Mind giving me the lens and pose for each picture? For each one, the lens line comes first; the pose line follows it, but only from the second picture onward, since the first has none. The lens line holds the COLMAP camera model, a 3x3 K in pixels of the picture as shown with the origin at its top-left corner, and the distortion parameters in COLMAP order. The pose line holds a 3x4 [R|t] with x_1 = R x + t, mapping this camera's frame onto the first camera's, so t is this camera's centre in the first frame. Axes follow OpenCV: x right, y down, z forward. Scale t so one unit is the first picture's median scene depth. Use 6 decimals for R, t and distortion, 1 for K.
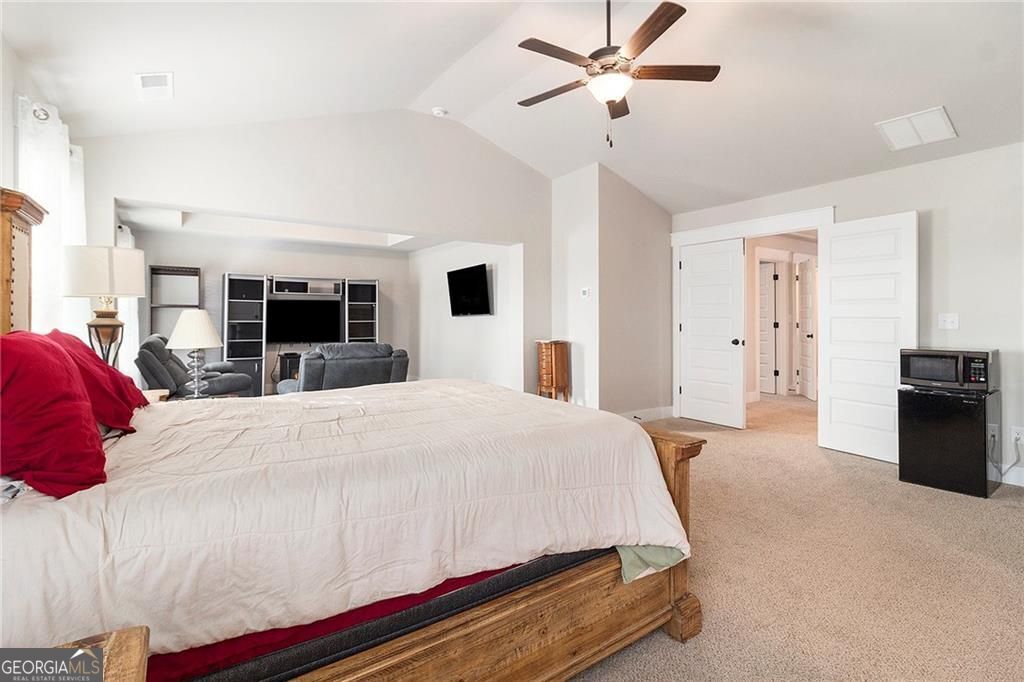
lens RADIAL K [[483.1, 0, 508.6], [0, 483.1, 322.3], [0, 0, 1]] dist [-0.002288, -0.000493]
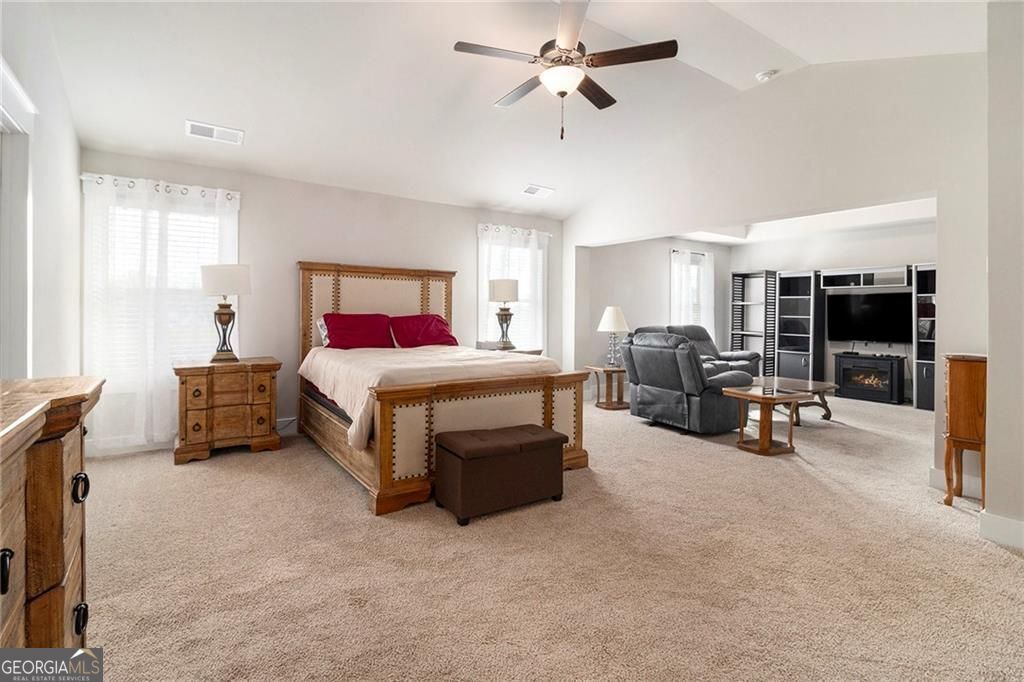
lens RADIAL K [[483.1, 0, 508.6], [0, 483.1, 322.3], [0, 0, 1]] dist [-0.002288, -0.000493]
pose [[-0.019806, 0.022874, -0.999542, 0.506301], [-0.017461, 0.999578, 0.023221, -0.003401], [0.999651, 0.017913, -0.019398, 0.391420]]
